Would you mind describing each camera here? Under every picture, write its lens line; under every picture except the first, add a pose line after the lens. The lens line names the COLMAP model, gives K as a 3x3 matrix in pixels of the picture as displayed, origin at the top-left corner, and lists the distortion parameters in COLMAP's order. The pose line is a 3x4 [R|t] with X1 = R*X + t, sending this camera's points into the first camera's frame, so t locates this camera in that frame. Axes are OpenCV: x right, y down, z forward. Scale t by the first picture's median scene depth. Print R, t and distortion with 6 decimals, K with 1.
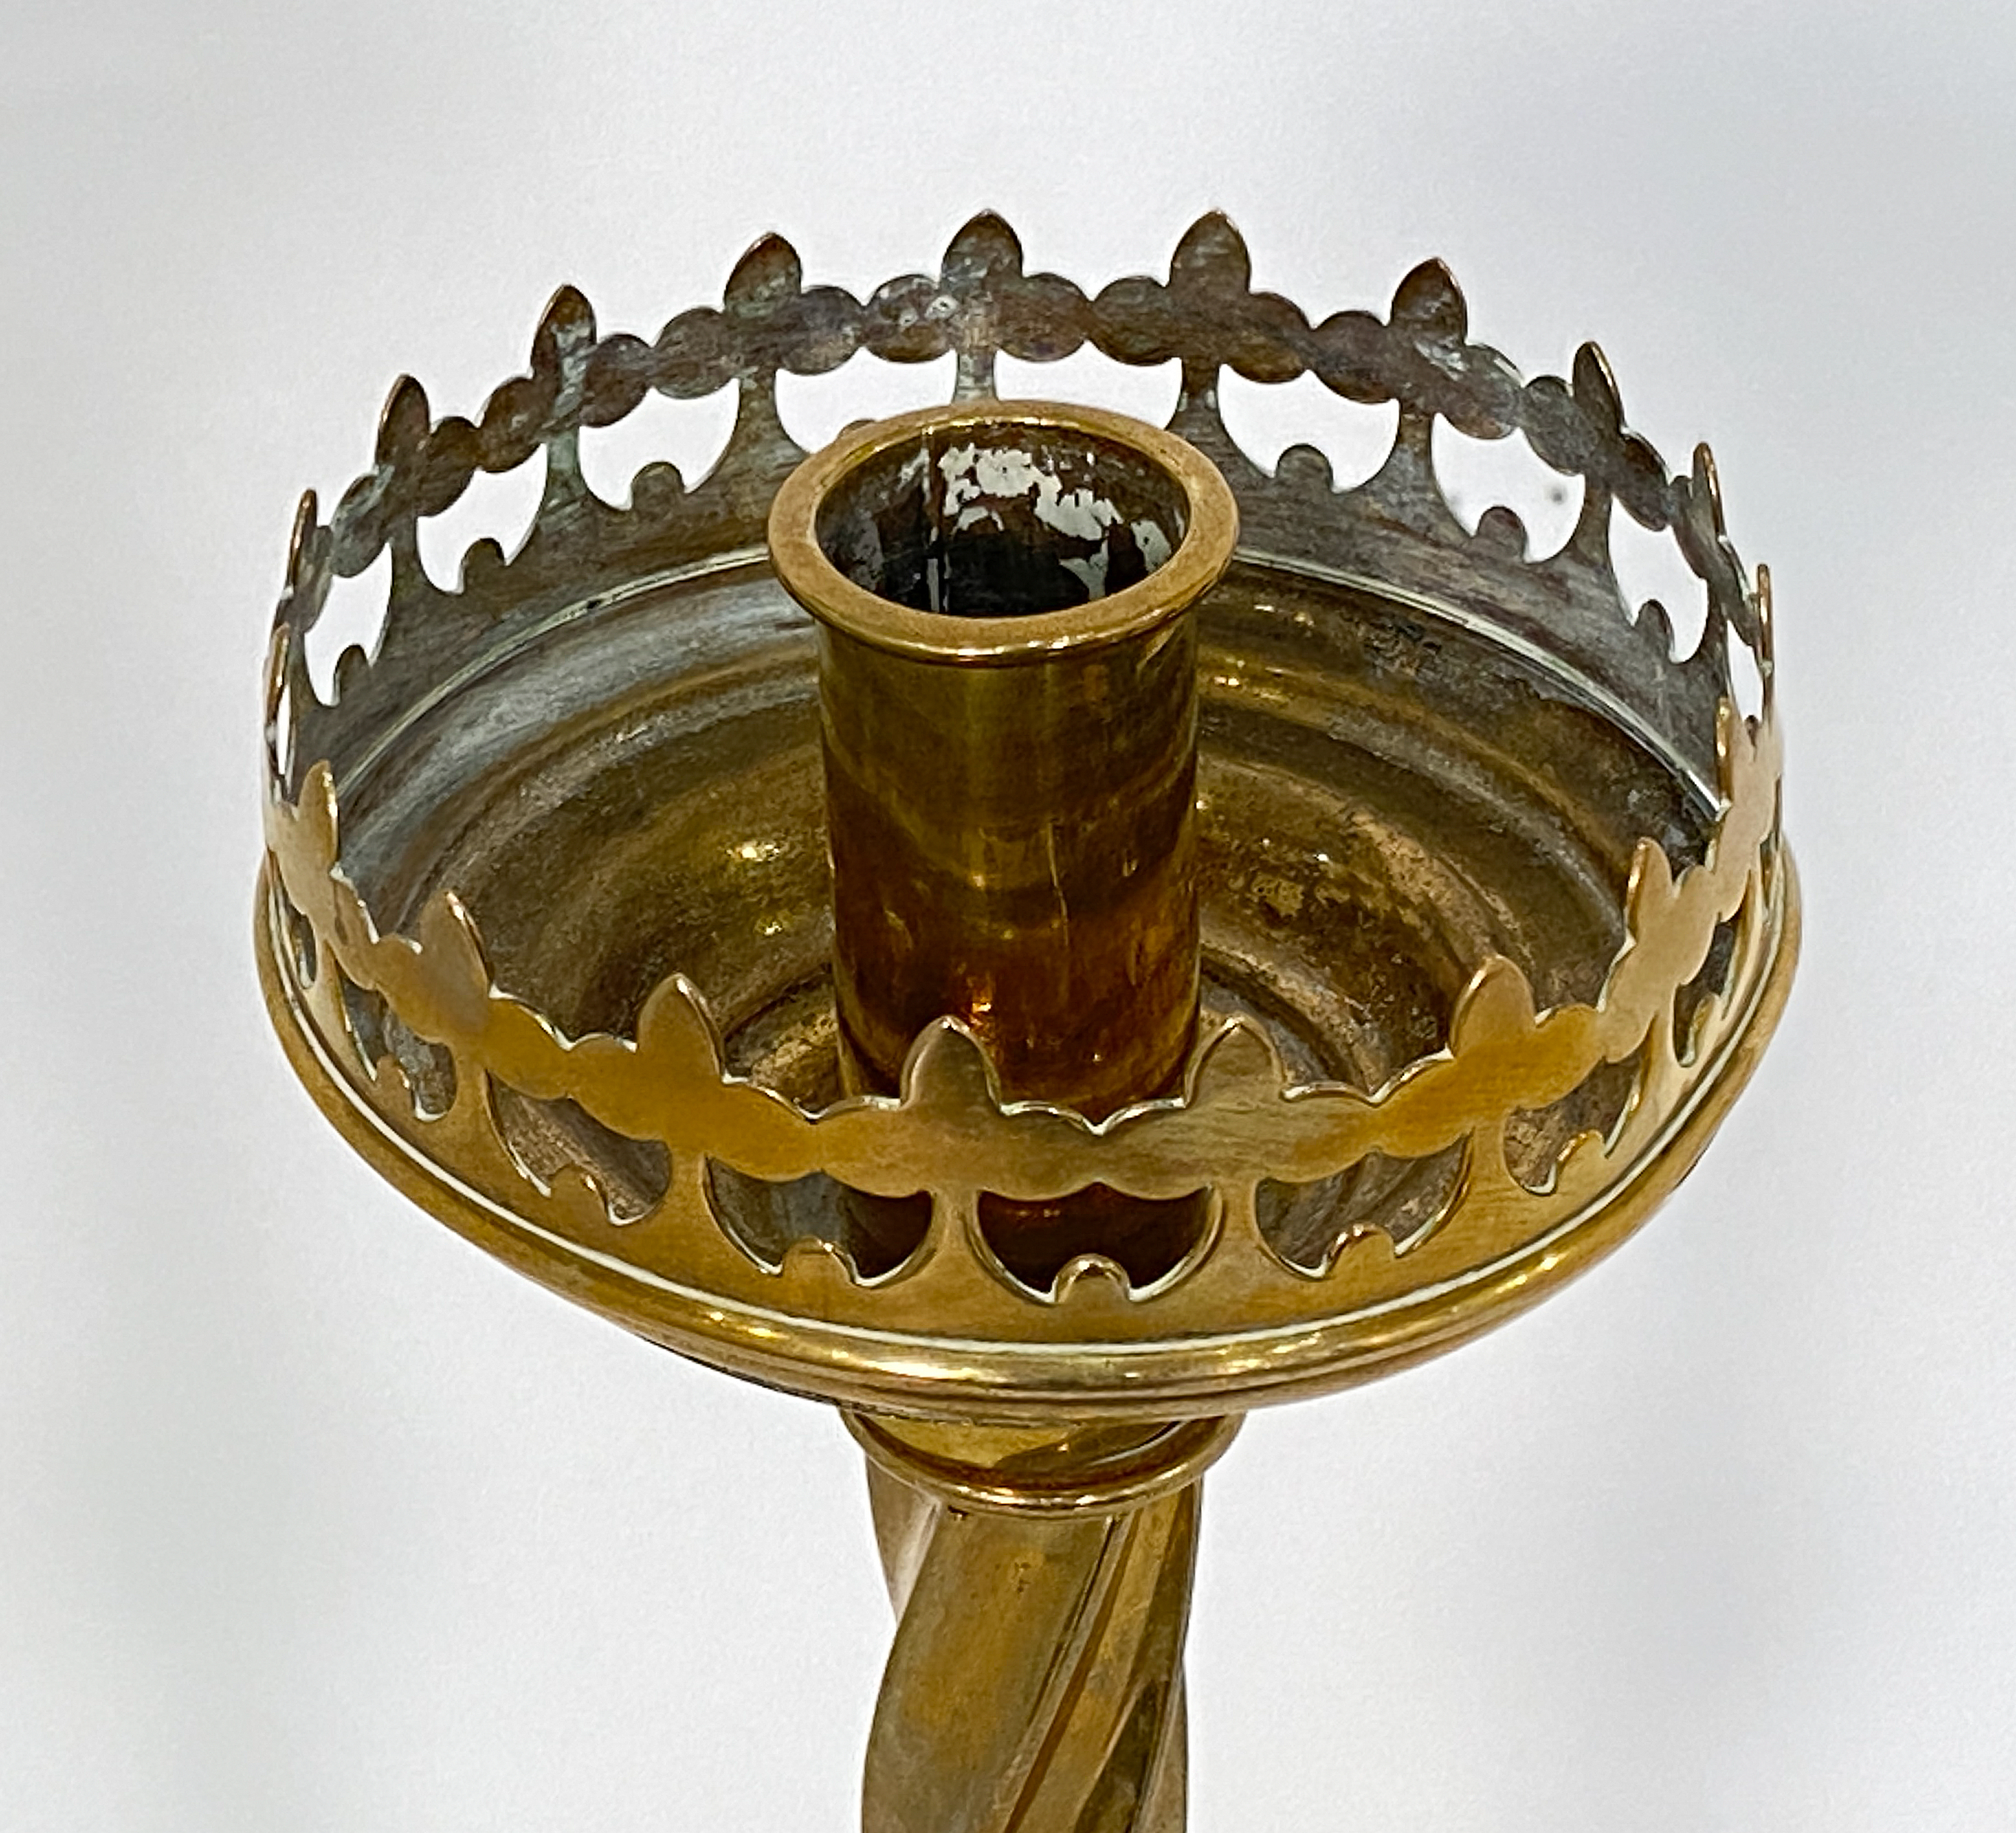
lens RADIAL K [[4934.3, 0, 851.0], [0, 4934.3, 915.4], [0, 0, 1]] dist [0.128062, -0.152078]
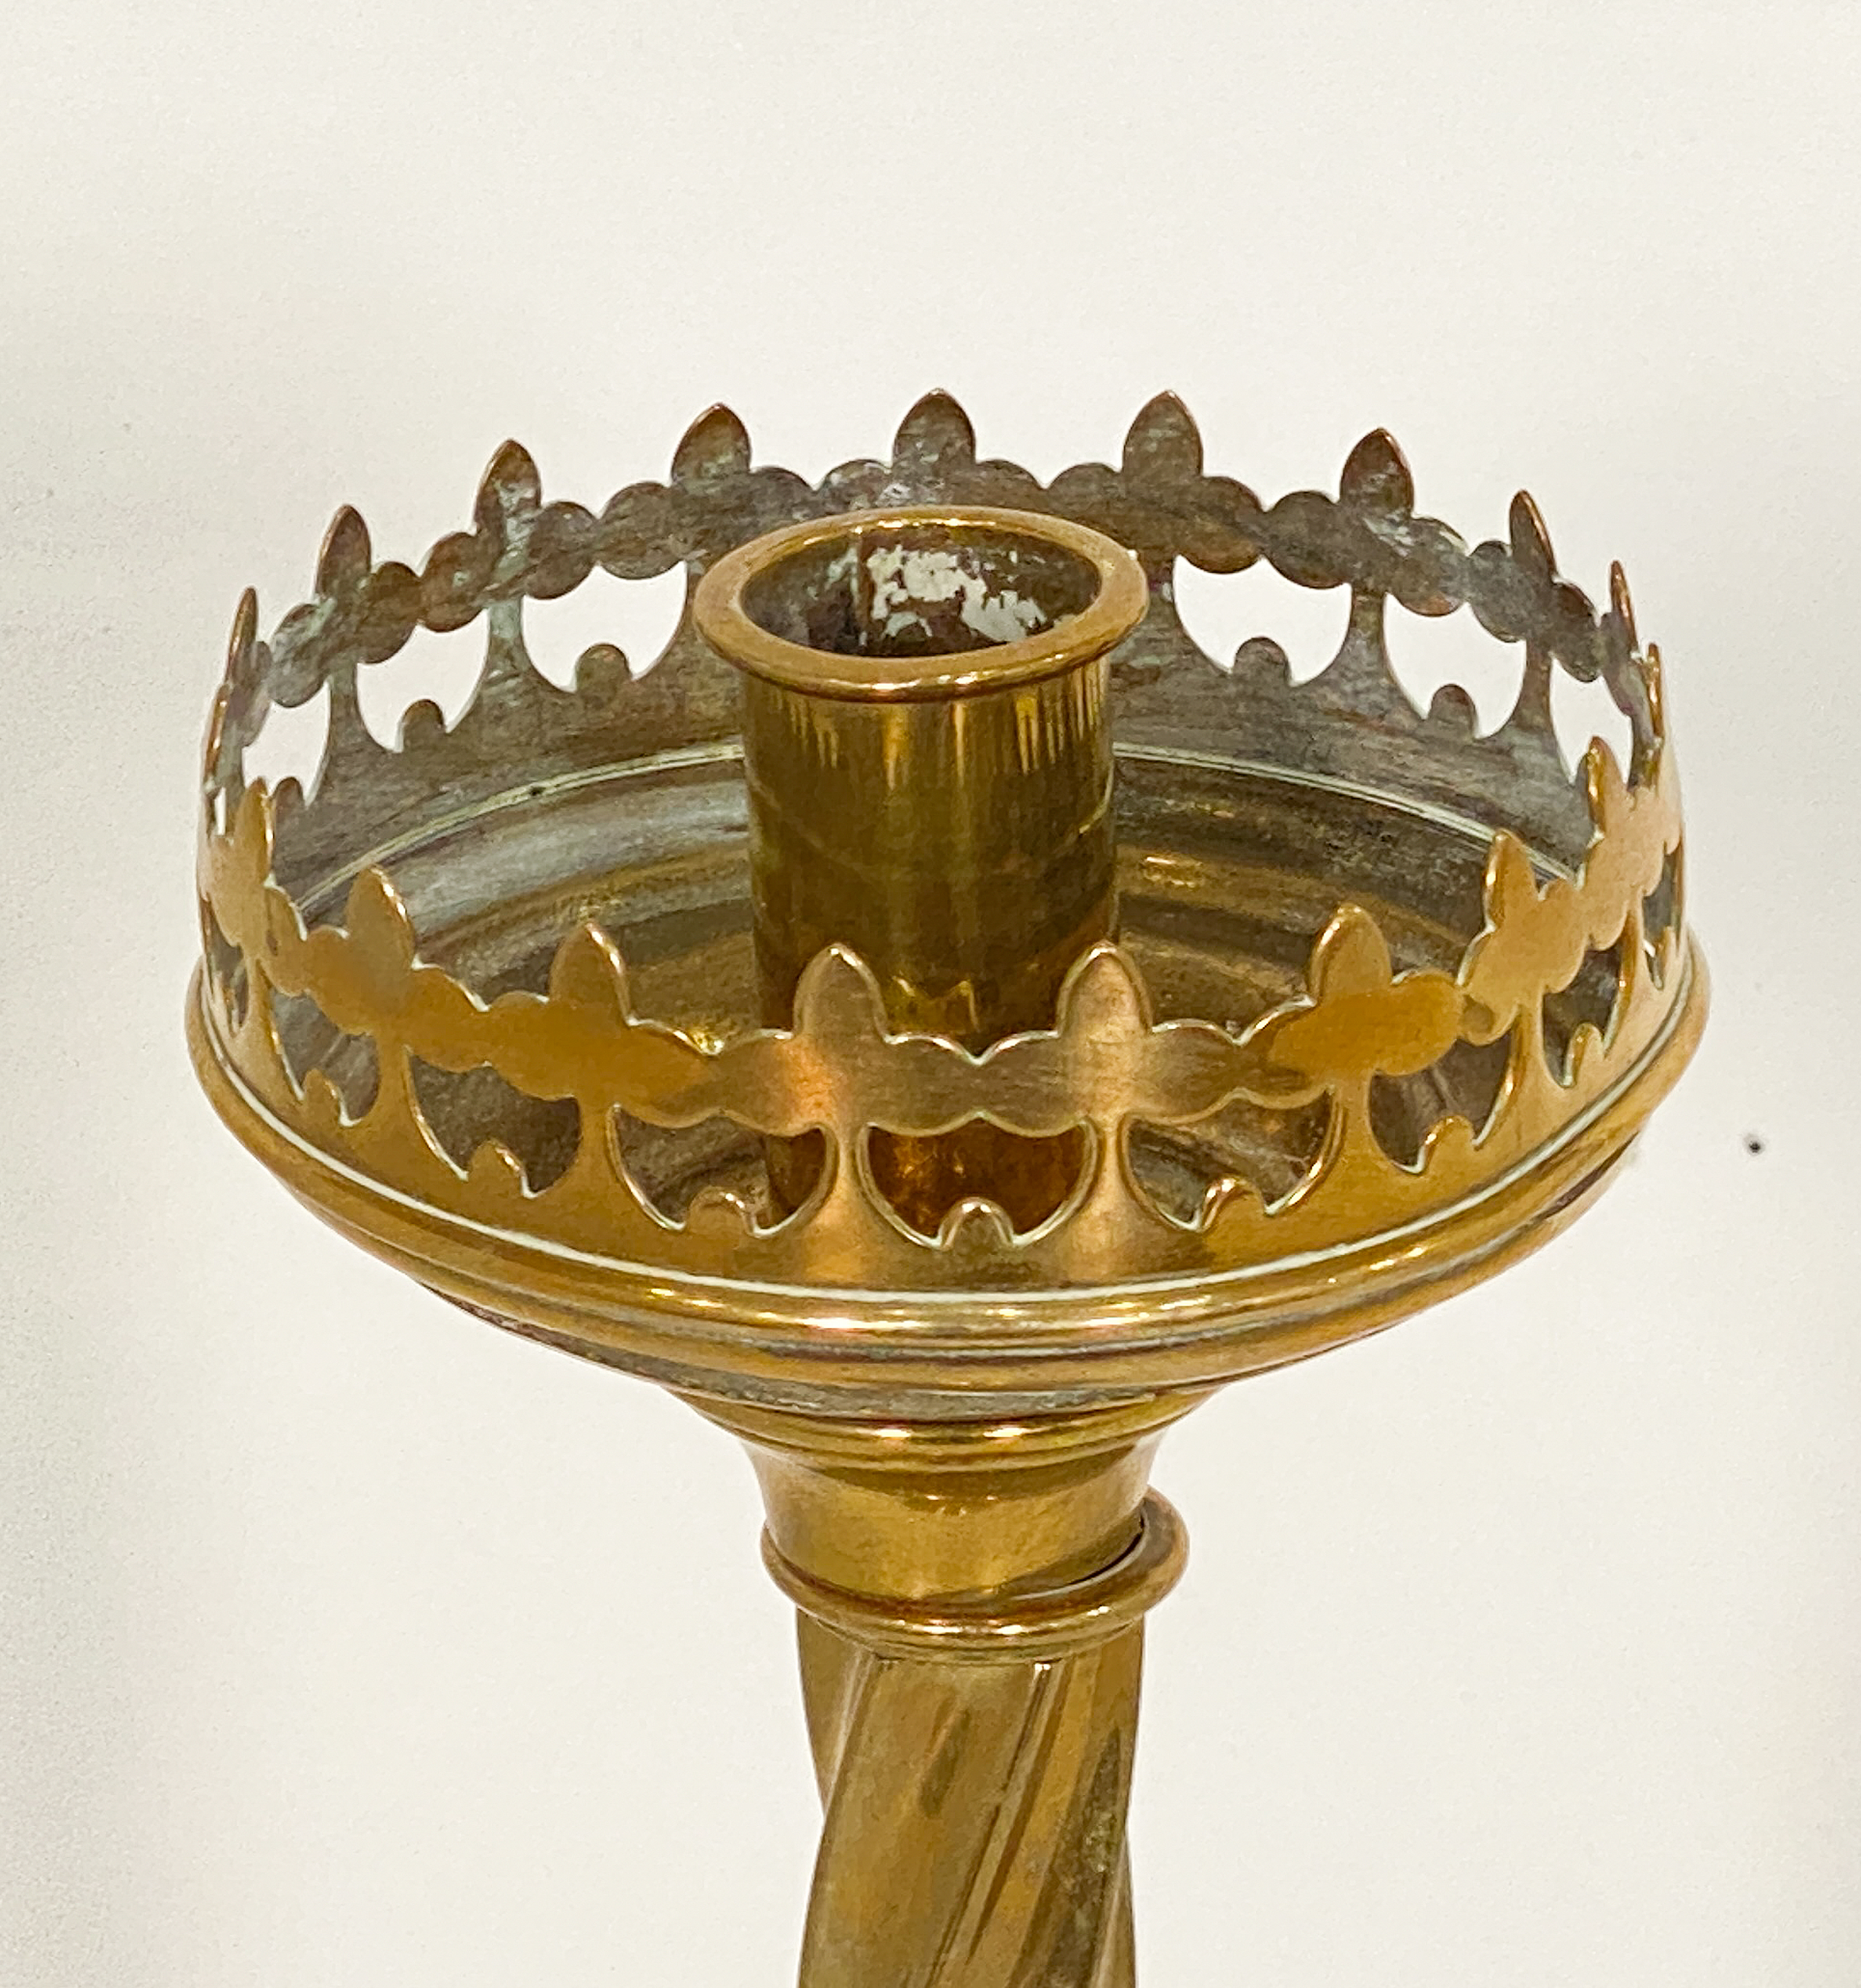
lens RADIAL K [[5933.6, 0, 930.5], [0, 5933.6, 994.0], [0, 0, 1]] dist [0.039021, -0.236865]
pose [[0.999925, 0.010279, 0.006589, 0.020010], [-0.009552, 0.994715, -0.102234, 0.102913], [-0.007605, 0.102163, 0.994739, -0.178835]]
